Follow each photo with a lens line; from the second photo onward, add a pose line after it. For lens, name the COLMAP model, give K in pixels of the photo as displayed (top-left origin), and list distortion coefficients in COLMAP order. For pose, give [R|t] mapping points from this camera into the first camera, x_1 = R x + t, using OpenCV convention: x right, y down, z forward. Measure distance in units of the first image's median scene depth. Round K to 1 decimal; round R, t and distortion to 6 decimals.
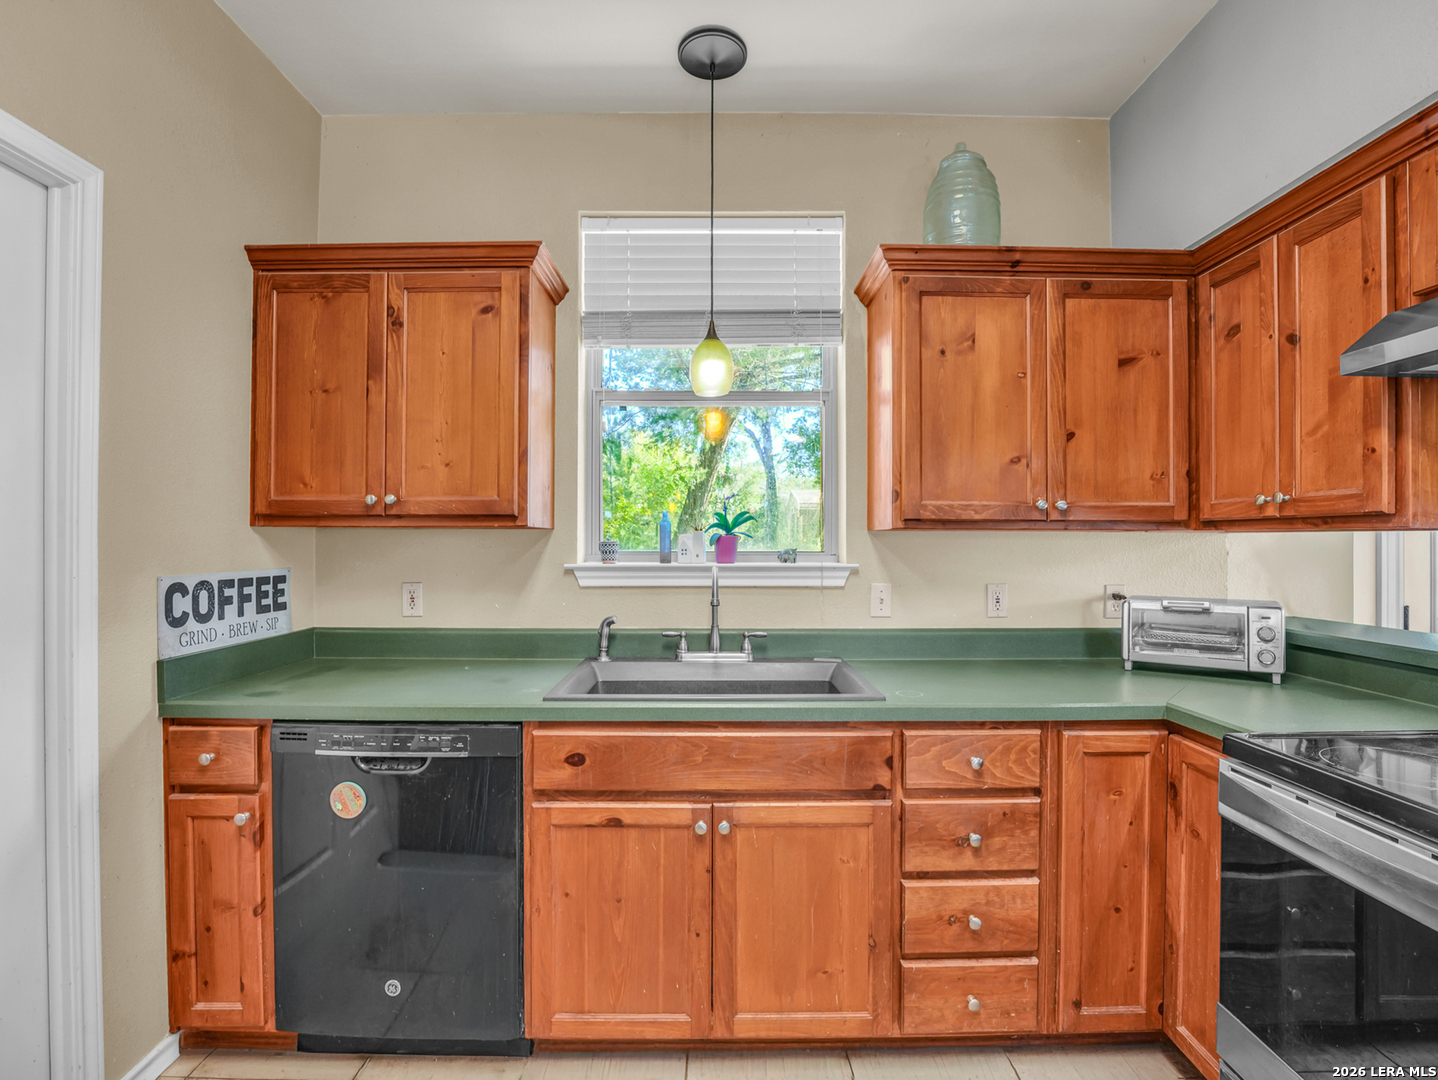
lens RADIAL K [[659.1, 0, 719.0], [0, 659.1, 540.0], [0, 0, 1]] dist [-0.026768, 0.000784]
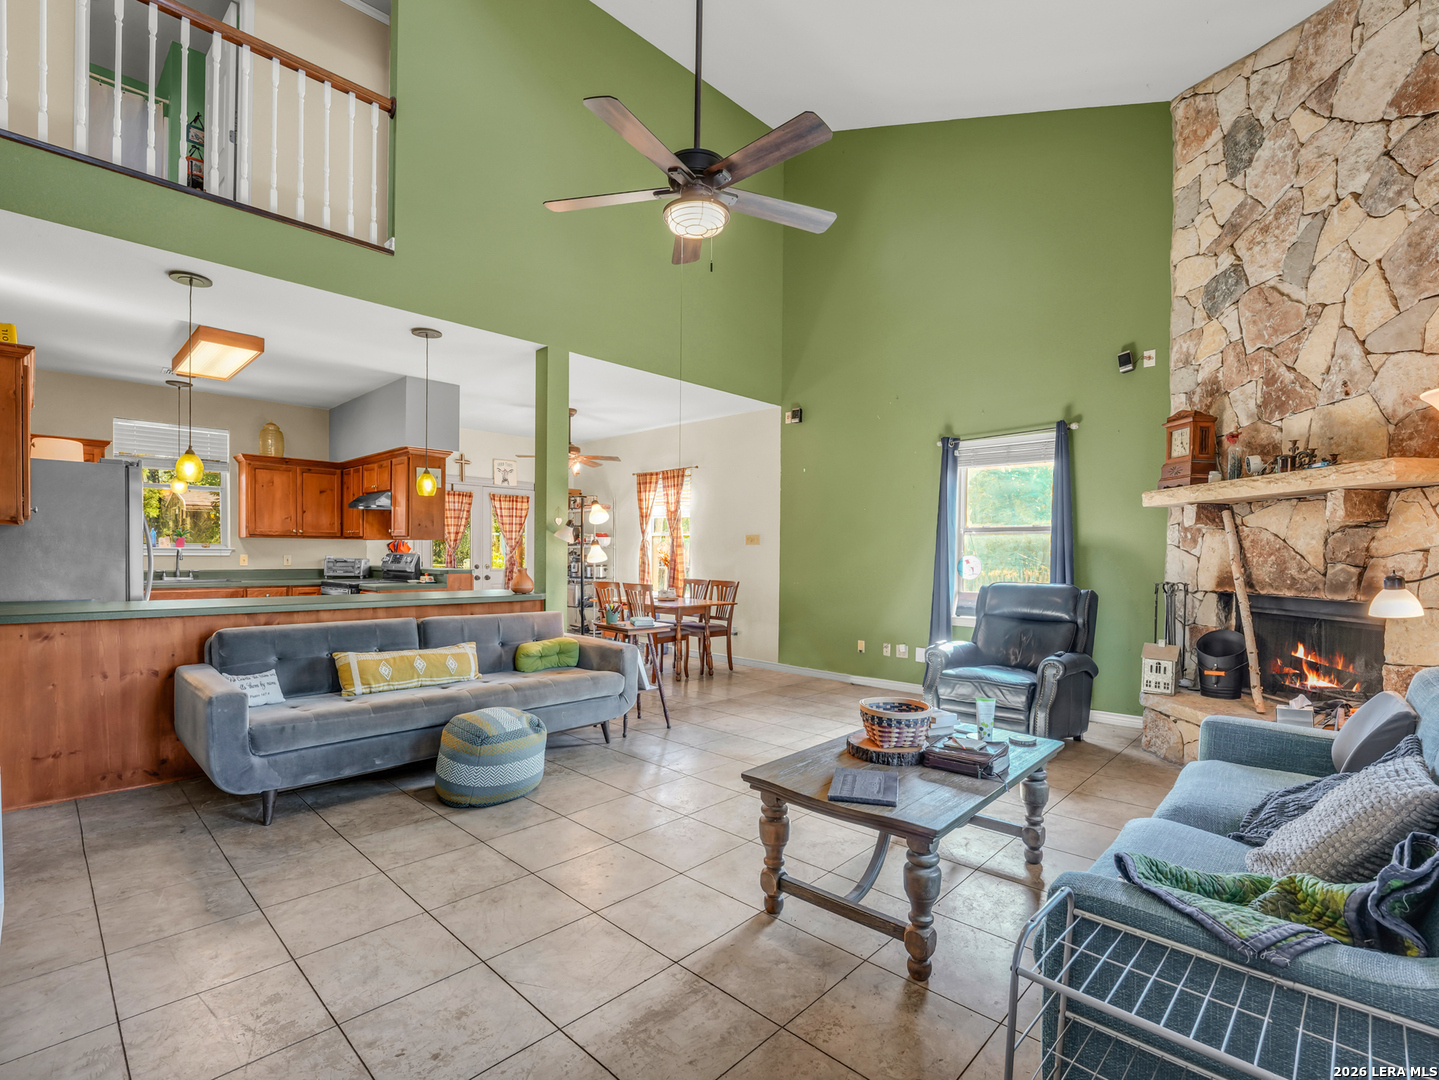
lens RADIAL K [[677.1, 0, 719.4], [0, 677.1, 571.8], [0, 0, 1]] dist [-0.023508, 0.000488]
pose [[0.694676, -0.015939, 0.719146, -0.527614], [-0.011208, 0.999393, 0.032977, 0.020616], [-0.719236, -0.030968, 0.694076, -3.175587]]
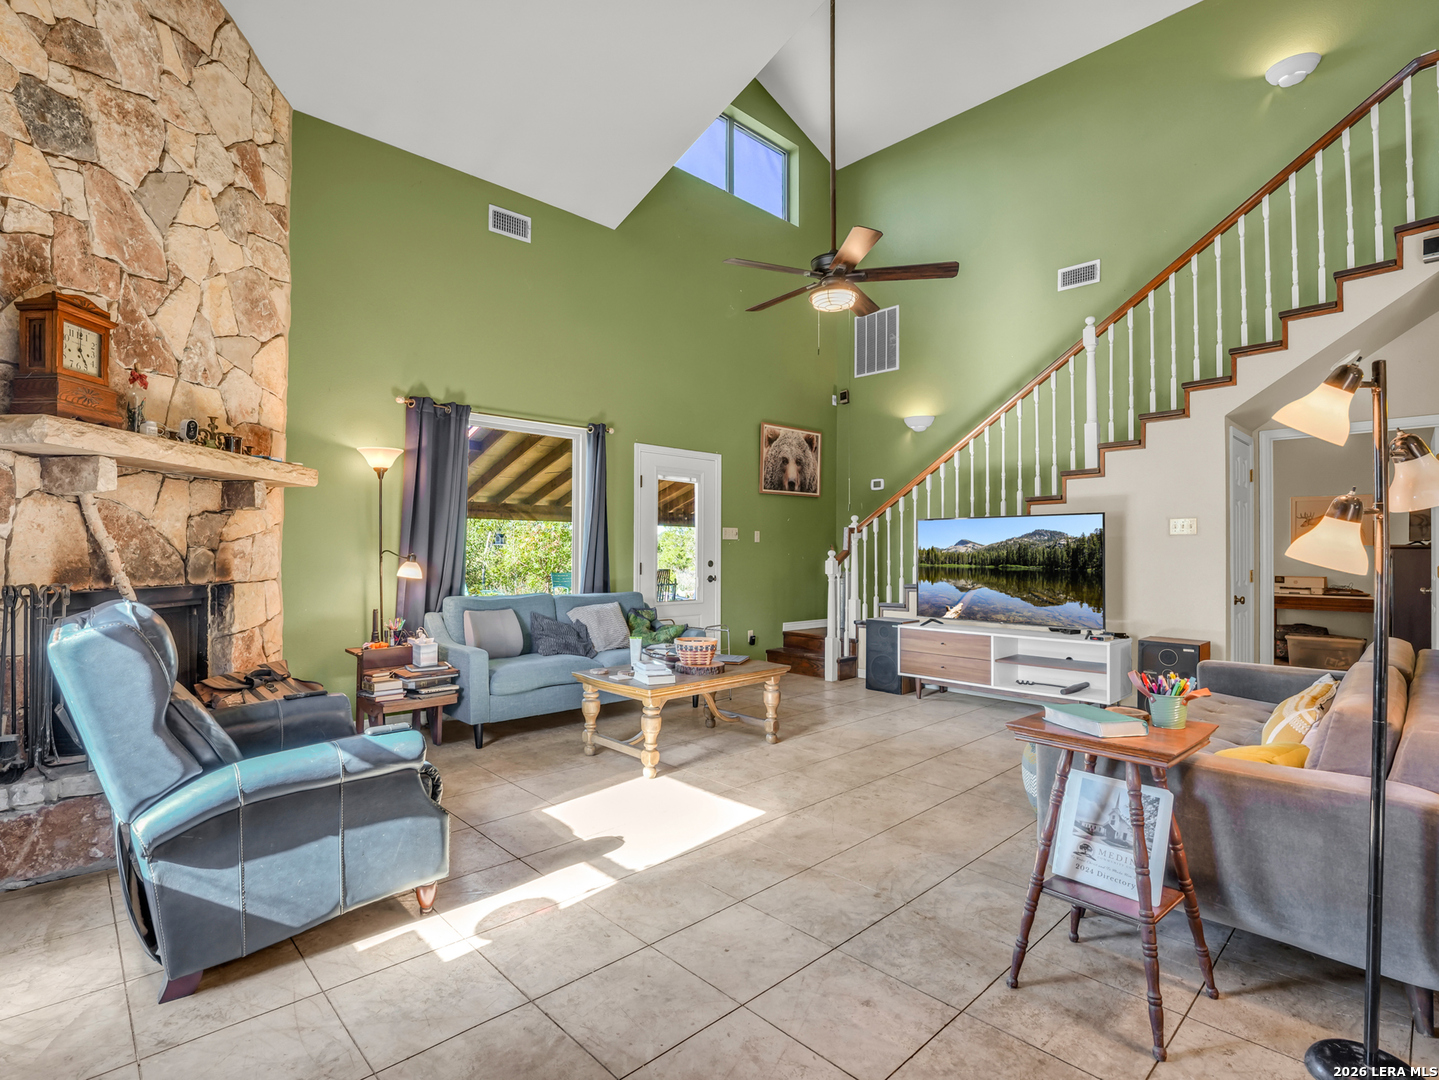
lens RADIAL K [[710.9, 0, 694.0], [0, 710.9, 544.9], [0, 0, 1]] dist [-0.026313, 0.004776]
pose [[-0.738242, -0.011459, -0.674439, 2.182479], [-0.002576, 0.999896, -0.014170, 0.055036], [0.674532, -0.008723, -0.738194, -0.860046]]
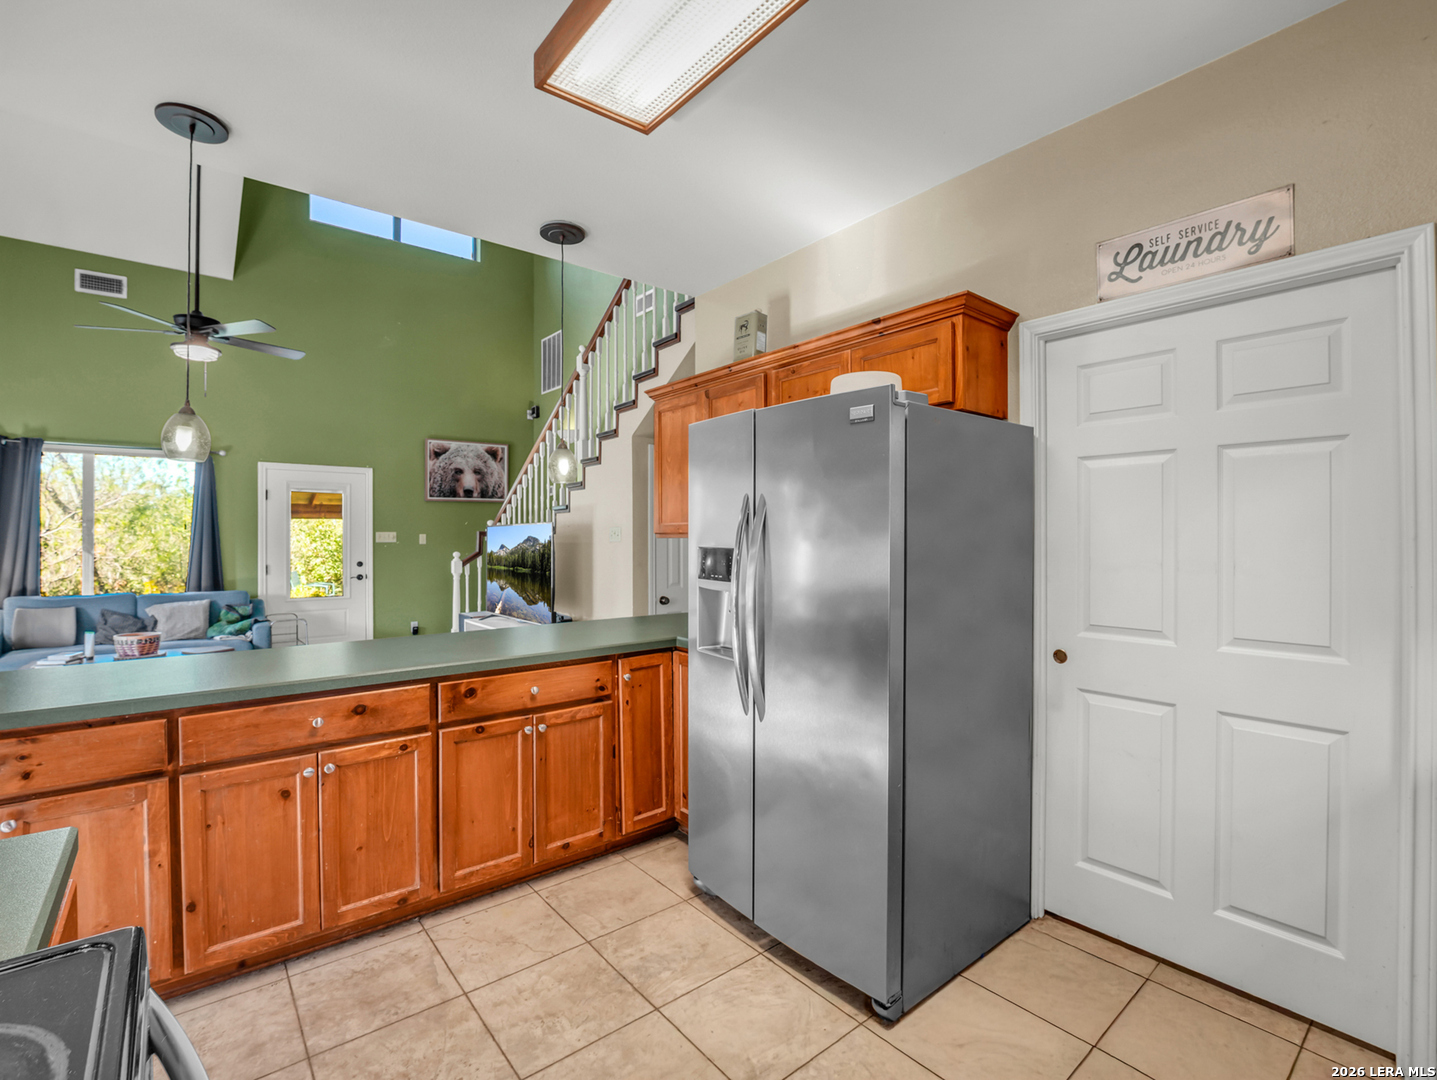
lens RADIAL K [[664.0, 0, 719.6], [0, 664.0, 533.0], [0, 0, 1]] dist [0.002862, -0.015965]
pose [[-0.779956, -0.003280, -0.625826, 0.503380], [0.004424, 0.999932, -0.010755, -0.028587], [0.625819, -0.011157, -0.779889, 0.819222]]
